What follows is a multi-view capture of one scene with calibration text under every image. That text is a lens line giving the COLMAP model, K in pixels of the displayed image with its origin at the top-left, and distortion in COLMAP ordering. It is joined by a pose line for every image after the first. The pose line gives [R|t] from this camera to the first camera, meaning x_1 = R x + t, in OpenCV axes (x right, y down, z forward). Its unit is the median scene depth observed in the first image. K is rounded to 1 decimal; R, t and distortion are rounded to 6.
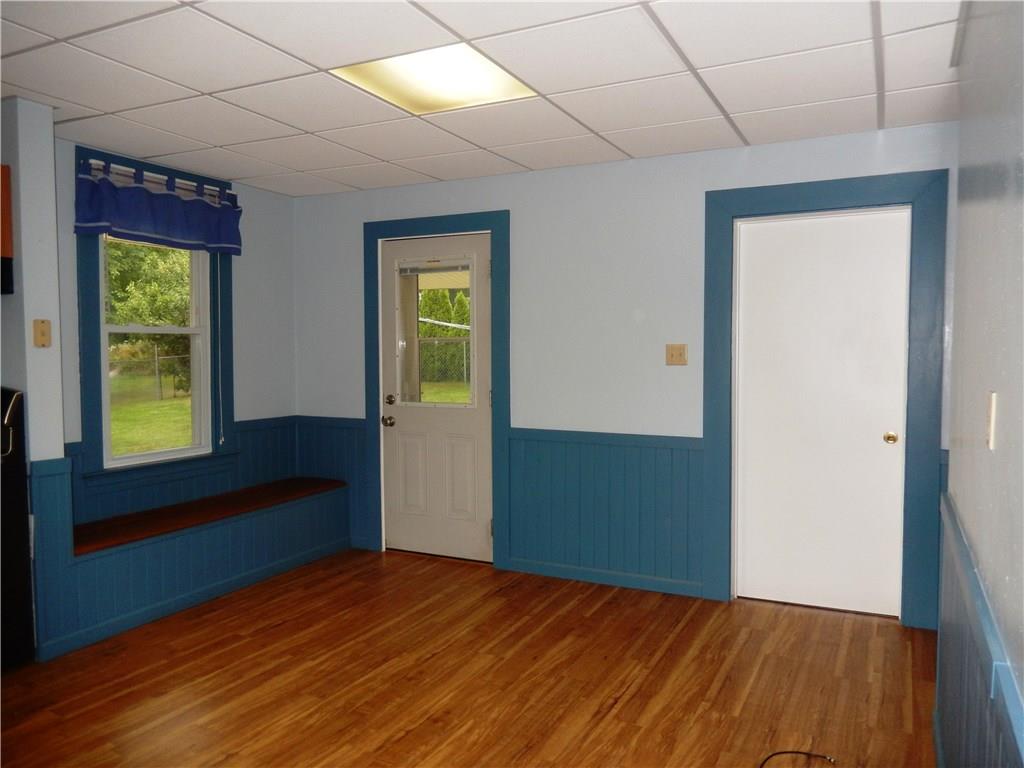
lens RADIAL K [[760.8, 0, 514.3], [0, 760.8, 385.4], [0, 0, 1]] dist [-0.016625, 0.006704]
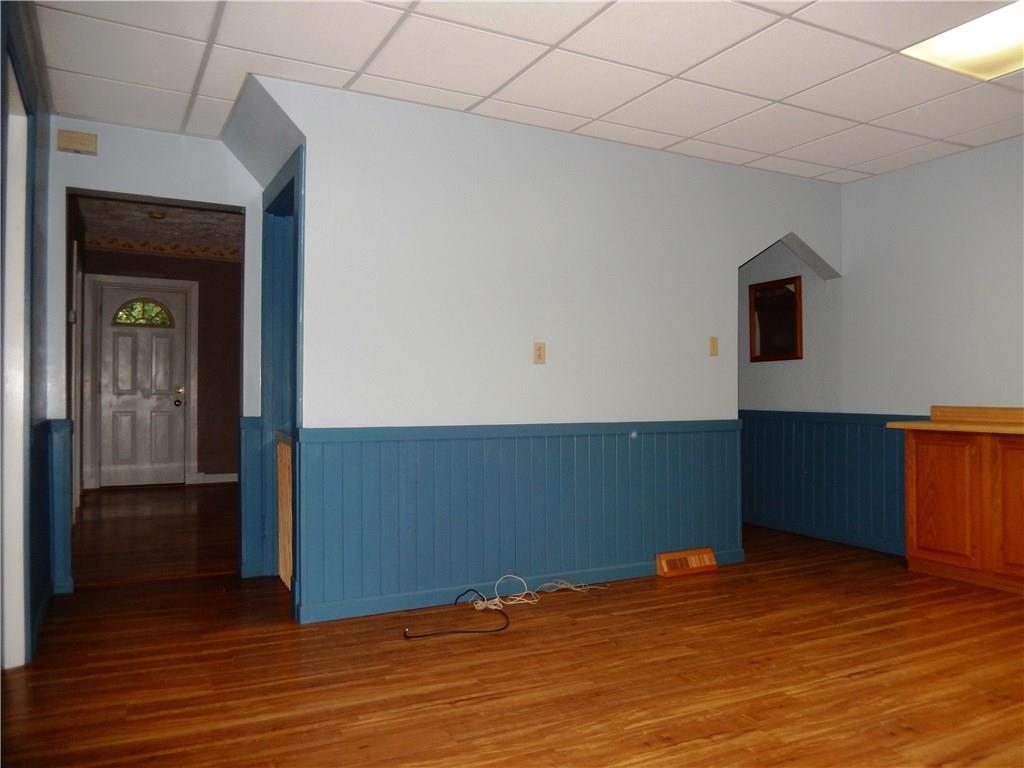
lens RADIAL K [[760.8, 0, 508.0], [0, 760.8, 382.4], [0, 0, 1]] dist [-0.016625, 0.006704]
pose [[-0.810190, 0.016699, 0.585929, -0.443366], [0.039098, 0.998908, 0.025594, 0.040278], [-0.584862, 0.043644, -0.809958, 1.737905]]
